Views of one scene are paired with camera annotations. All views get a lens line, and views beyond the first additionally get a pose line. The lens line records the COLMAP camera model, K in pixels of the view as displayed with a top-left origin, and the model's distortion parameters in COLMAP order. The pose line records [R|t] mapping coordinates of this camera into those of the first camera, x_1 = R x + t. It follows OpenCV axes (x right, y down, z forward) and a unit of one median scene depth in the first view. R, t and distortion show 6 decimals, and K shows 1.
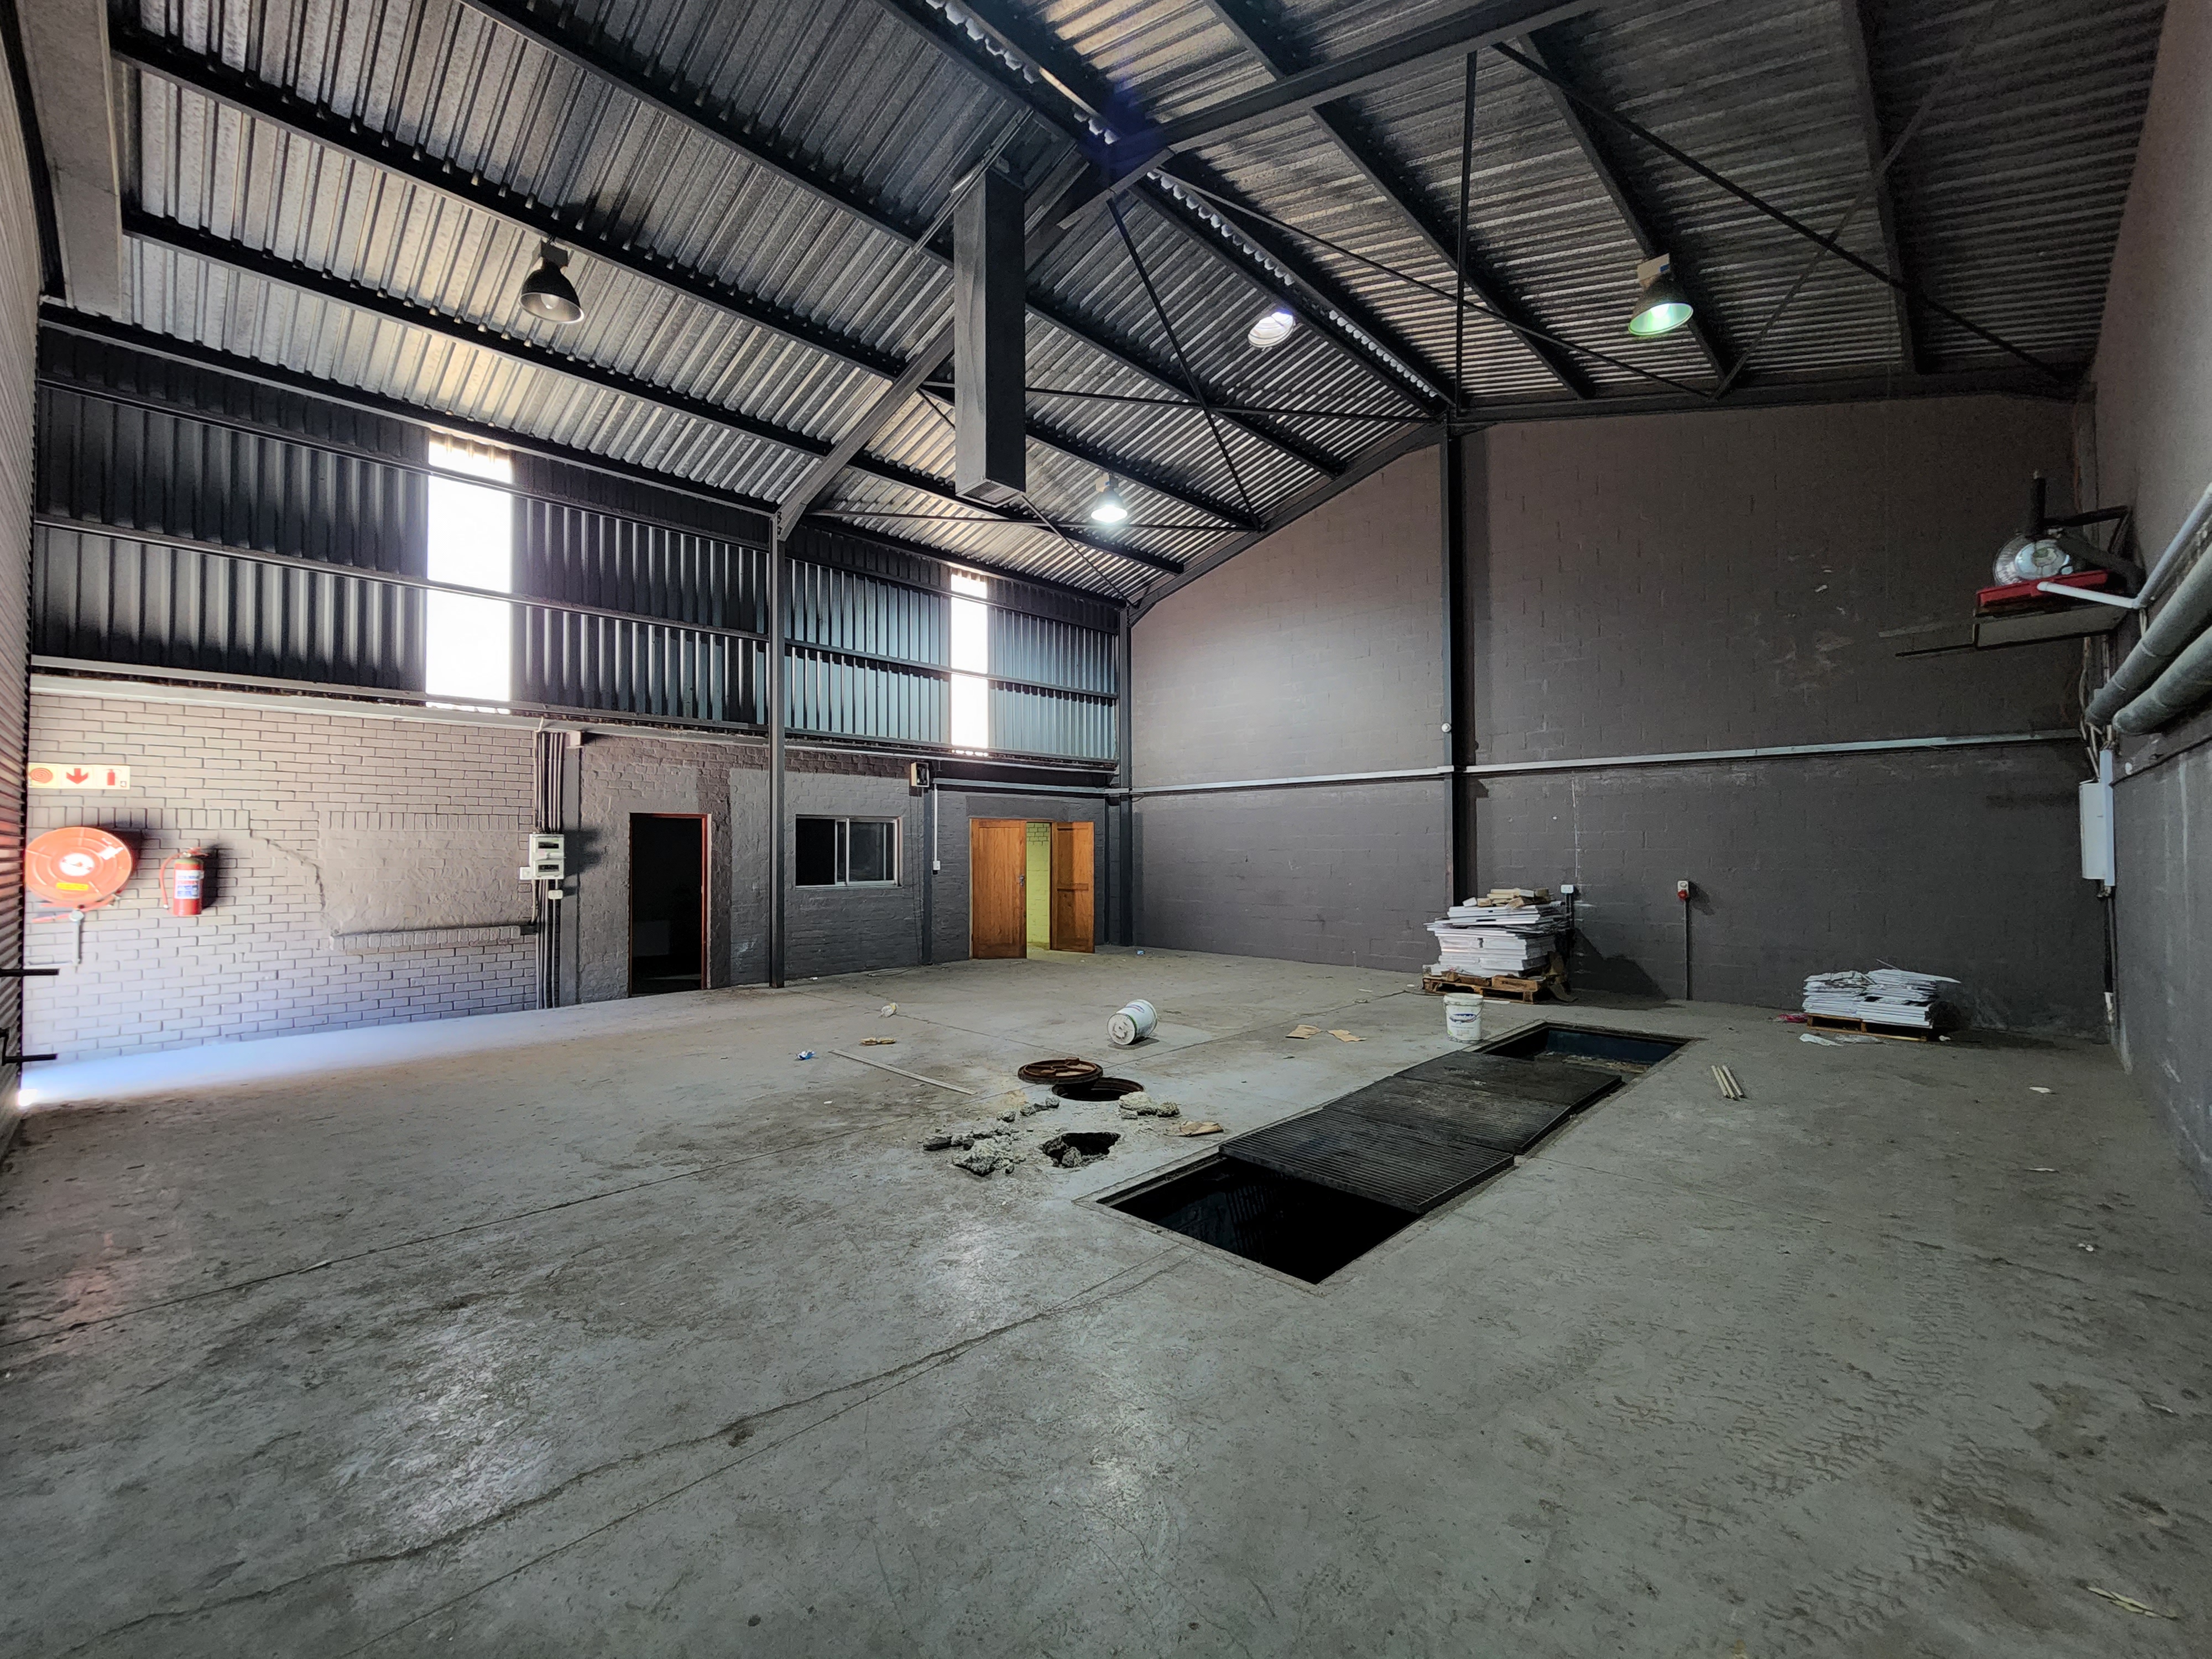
lens RADIAL K [[916.1, 0, 1099.7], [0, 916.1, 830.1], [0, 0, 1]] dist [-0.001103, -0.000119]
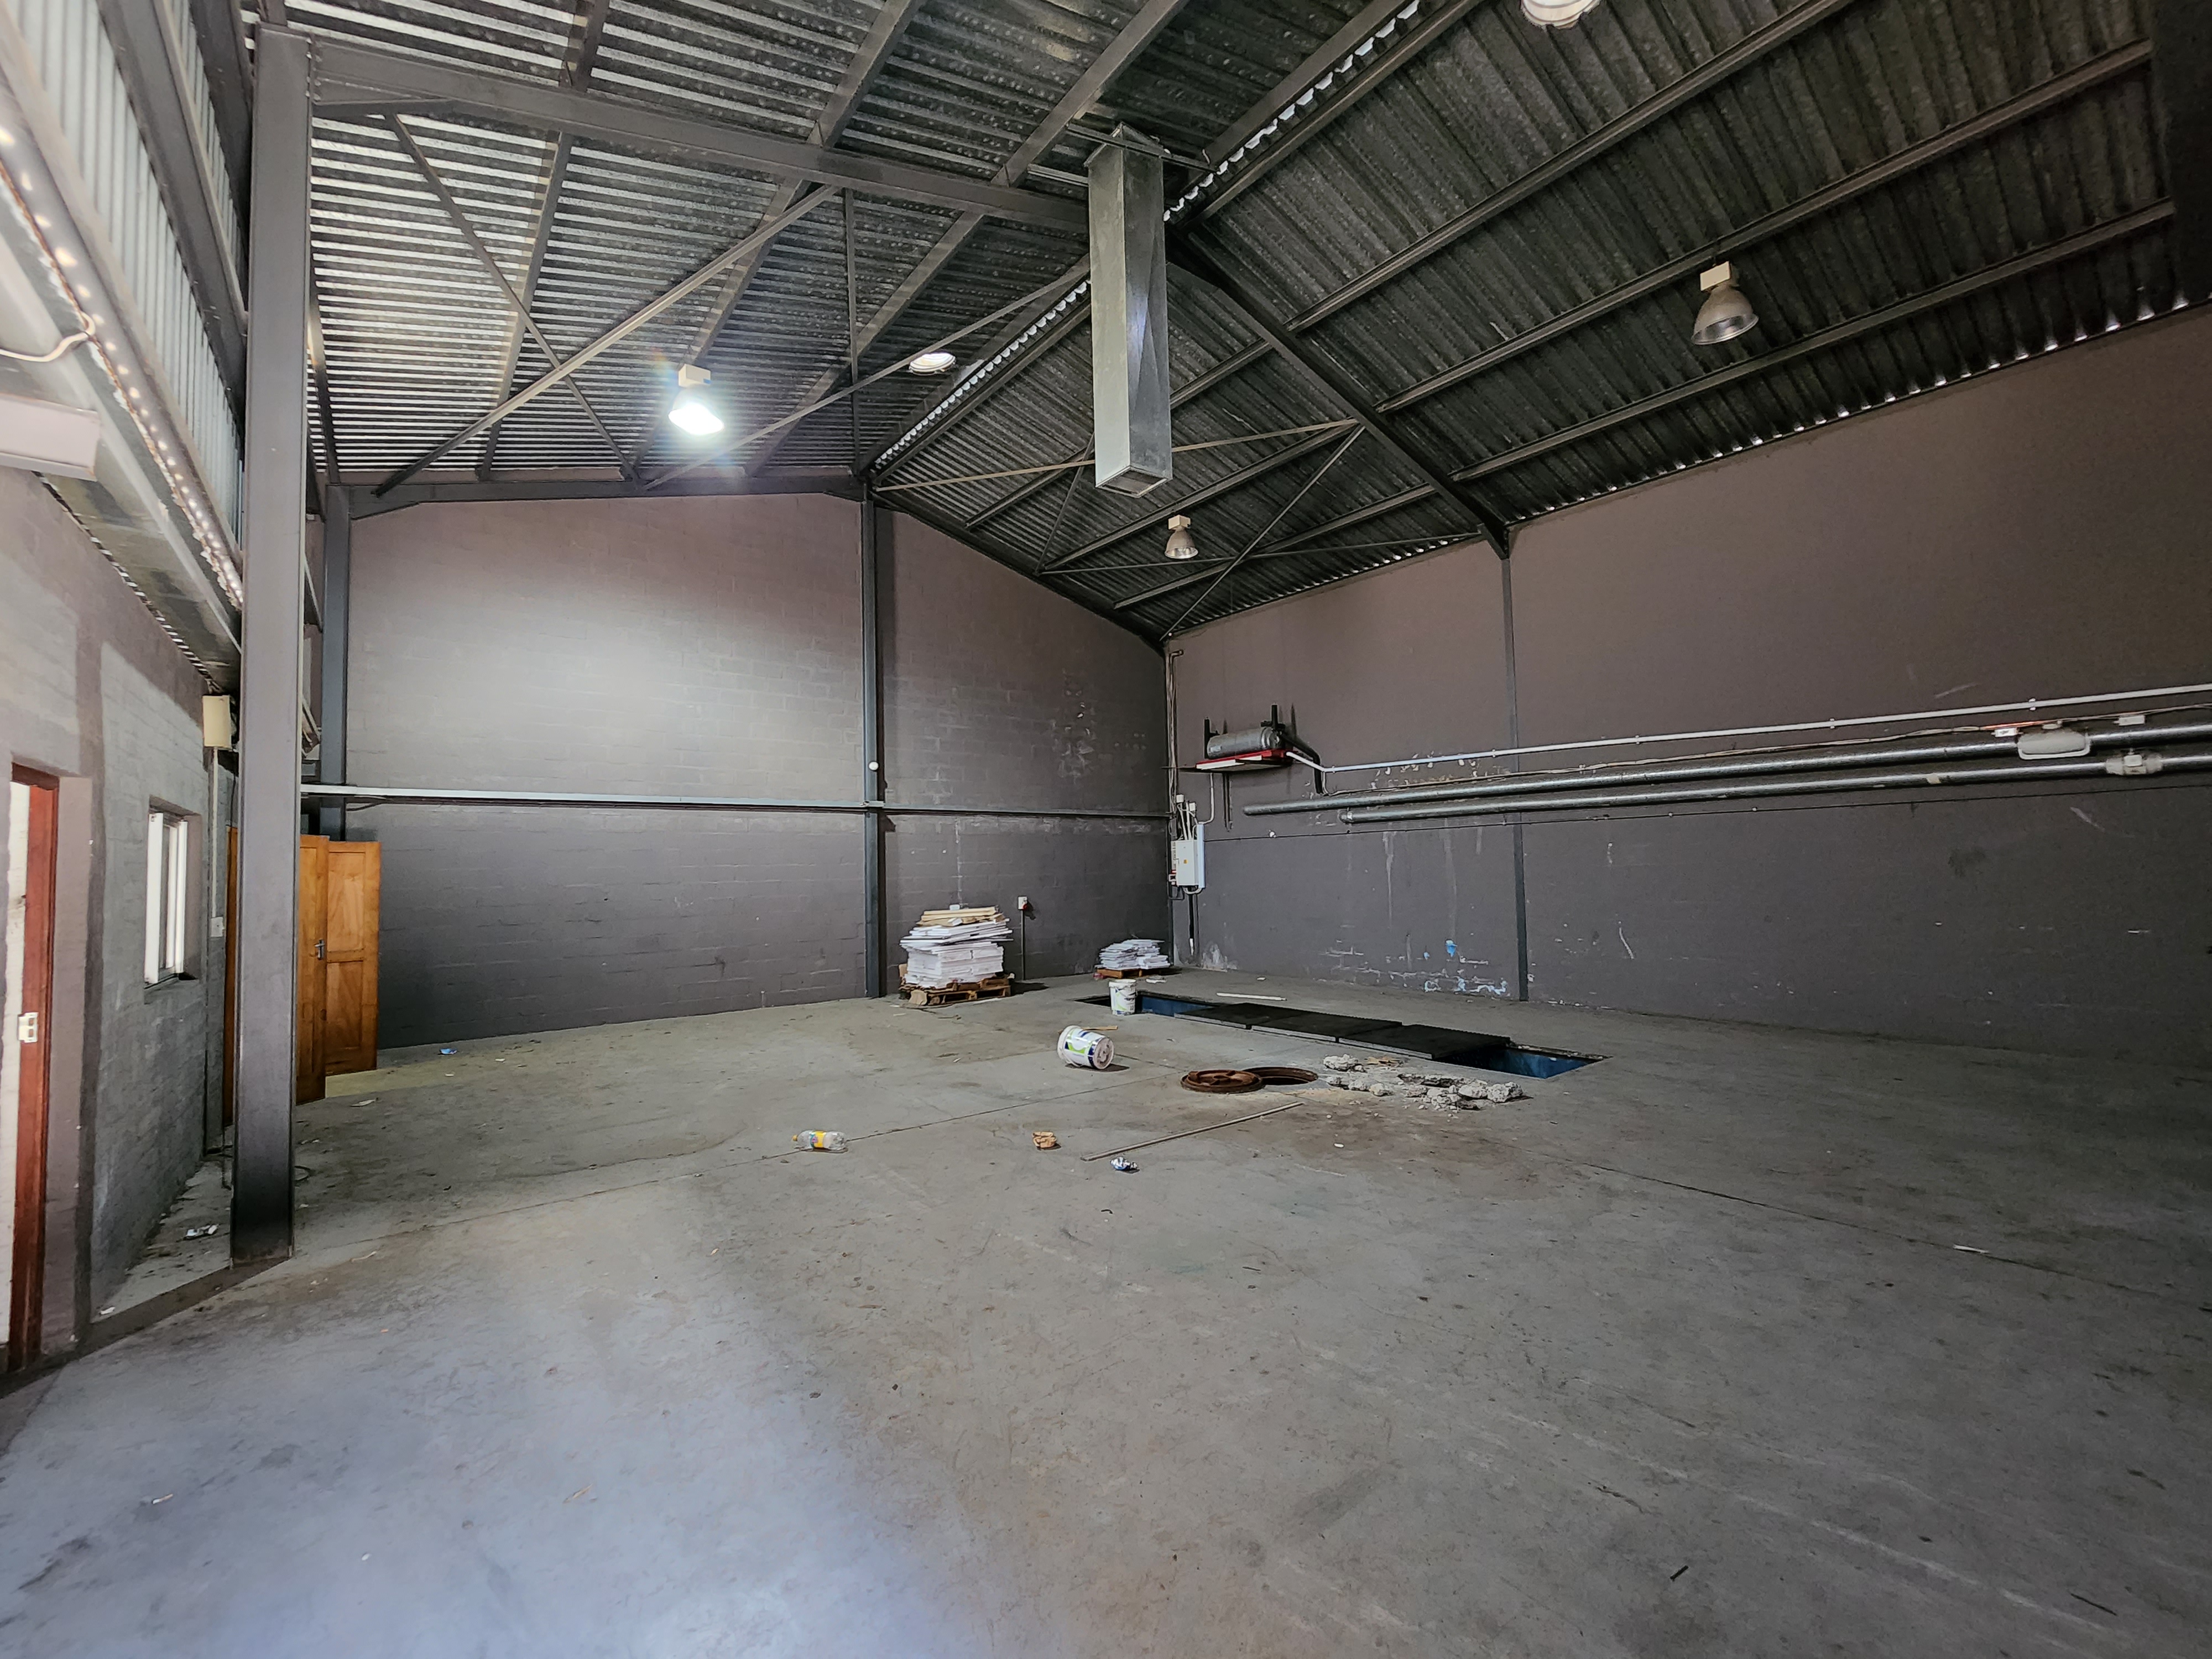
lens RADIAL K [[916.1, 0, 1099.7], [0, 916.1, 830.1], [0, 0, 1]] dist [-0.001103, -0.000119]
pose [[0.133852, 0.045858, 0.989940, -0.797355], [0.003746, 0.998898, -0.046780, 0.019266], [-0.990994, 0.009969, 0.133532, 0.716954]]
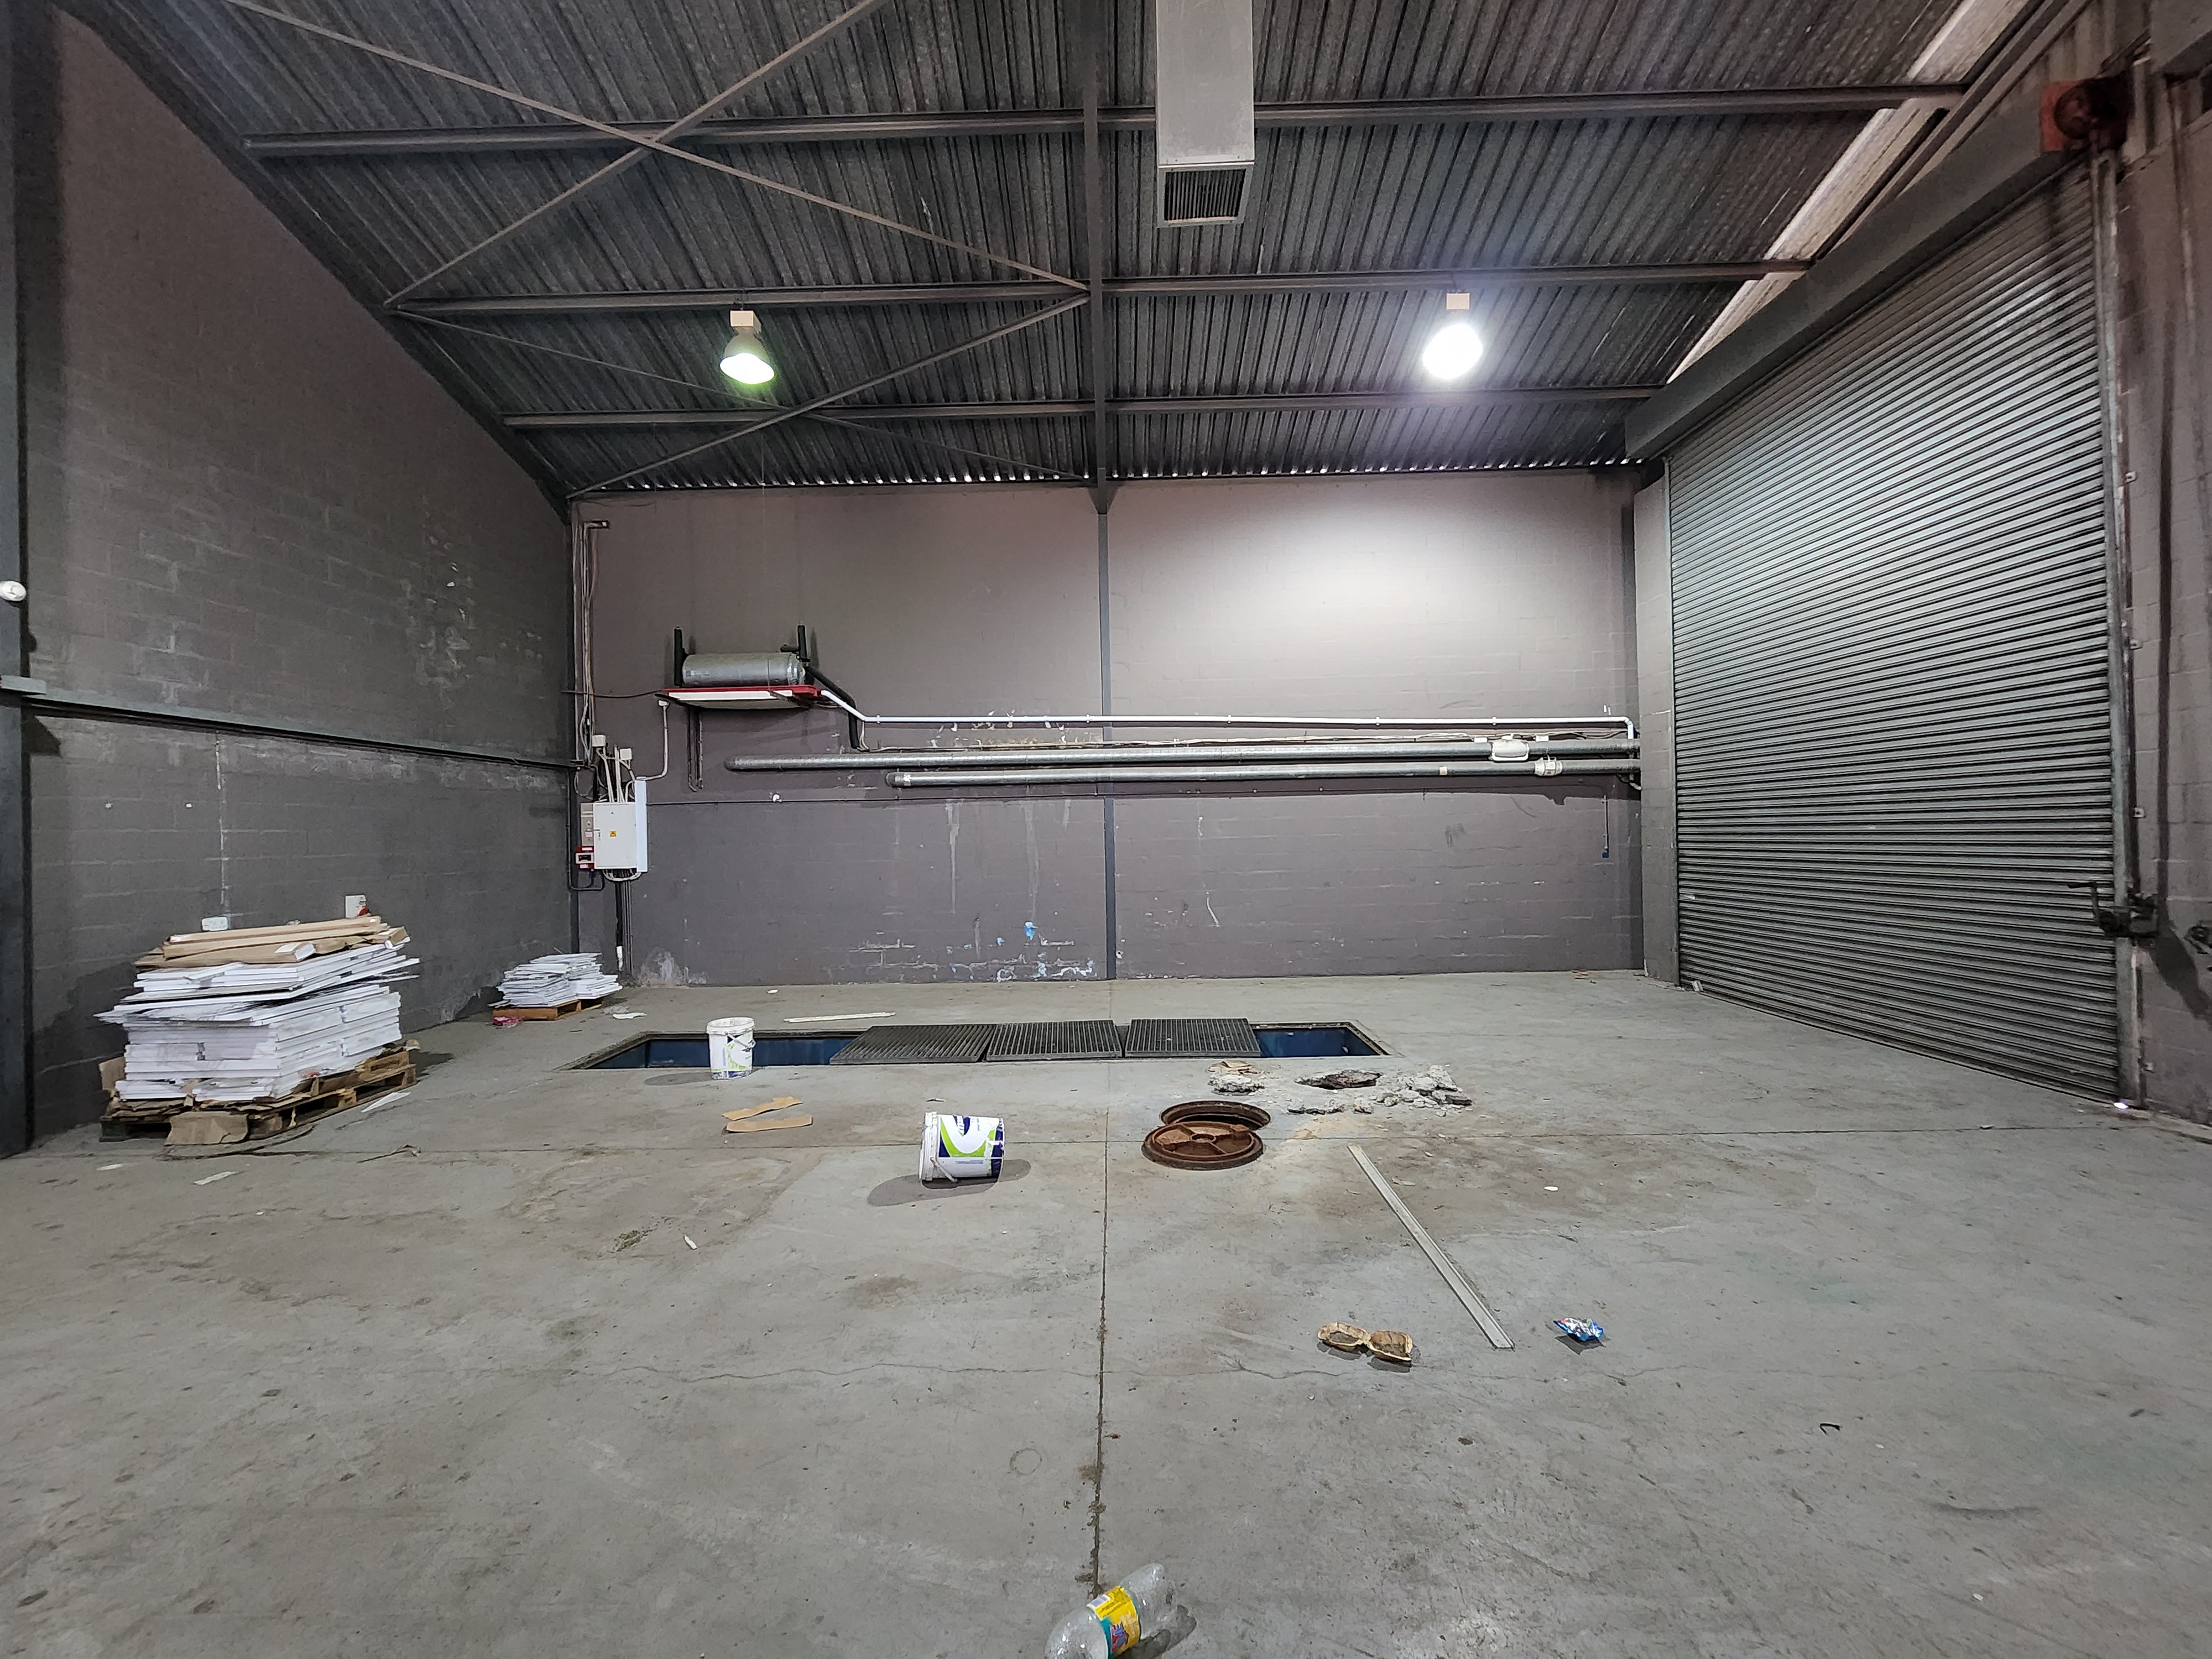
lens RADIAL K [[916.1, 0, 1099.7], [0, 916.1, 830.1], [0, 0, 1]] dist [-0.001103, -0.000119]
pose [[-0.685527, 0.022128, 0.727711, -0.370518], [0.012021, 0.999746, -0.019076, 0.023106], [-0.727948, -0.004330, -0.685619, 1.116307]]
